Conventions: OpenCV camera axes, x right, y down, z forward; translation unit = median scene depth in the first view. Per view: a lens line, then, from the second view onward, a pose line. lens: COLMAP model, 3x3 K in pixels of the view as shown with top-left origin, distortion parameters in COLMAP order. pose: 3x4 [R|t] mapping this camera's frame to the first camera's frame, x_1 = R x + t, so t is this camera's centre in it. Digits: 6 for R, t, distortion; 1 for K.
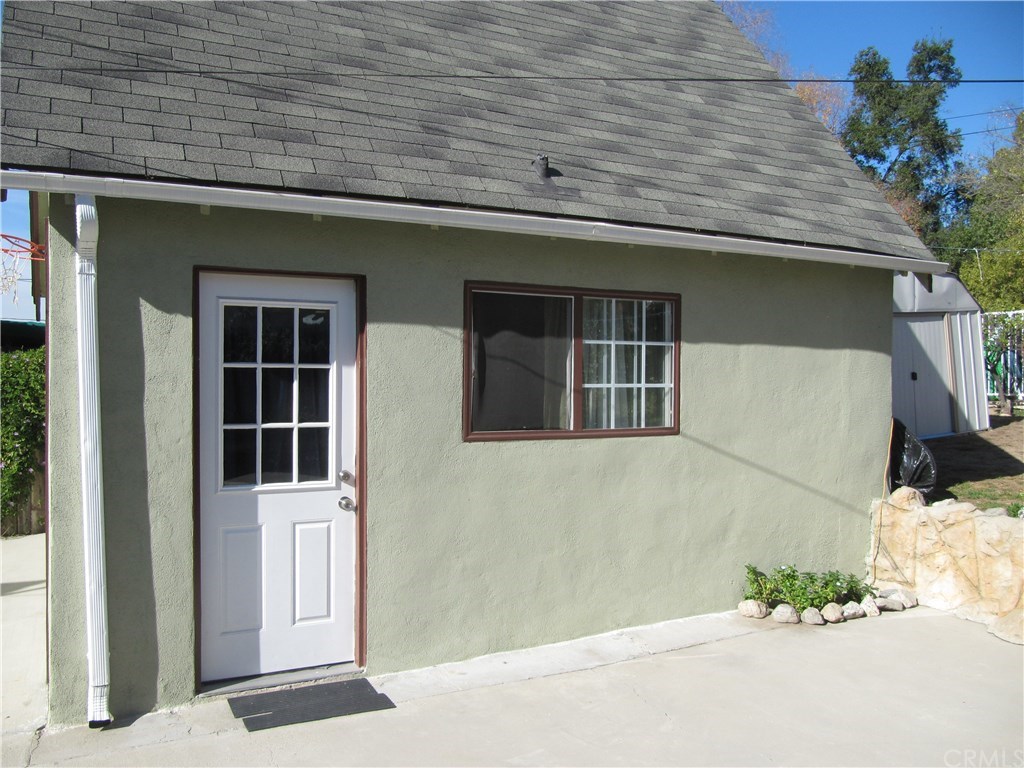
lens RADIAL K [[857.2, 0, 512.4], [0, 857.2, 379.7], [0, 0, 1]] dist [-0.054434, 0.020561]
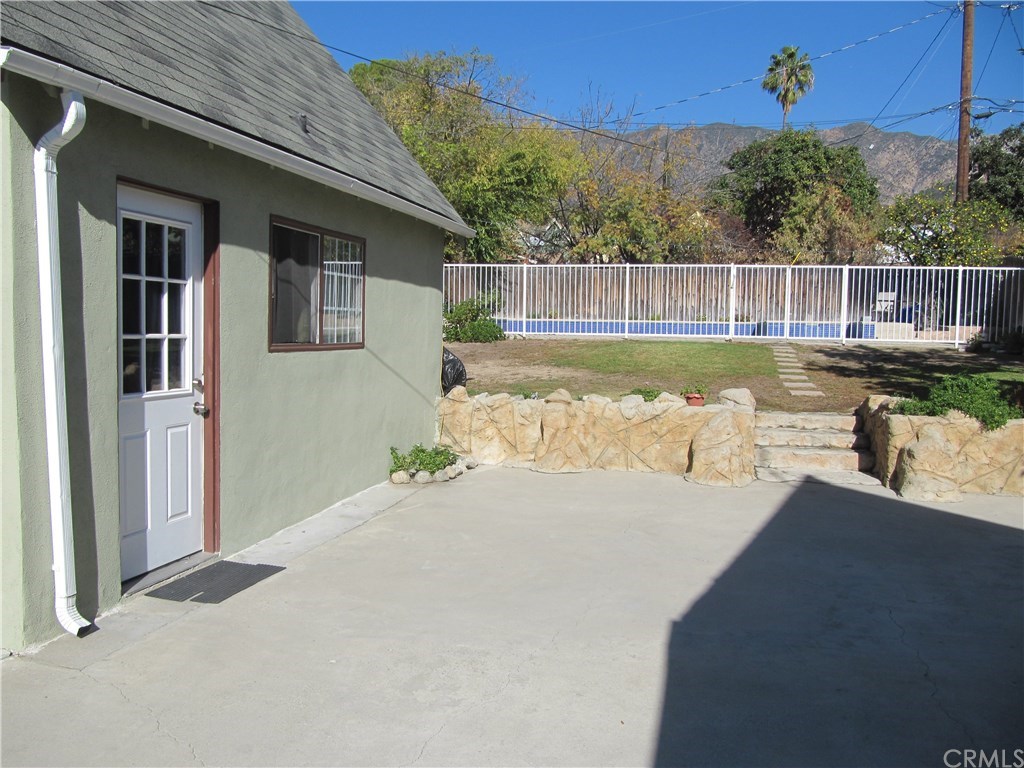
lens RADIAL K [[857.2, 0, 507.7], [0, 857.2, 388.4], [0, 0, 1]] dist [-0.054434, 0.020561]
pose [[0.662535, -0.045257, 0.747663, -0.757078], [-0.008772, 0.997636, 0.068162, 0.041750], [-0.748980, -0.051719, 0.660571, -0.021914]]
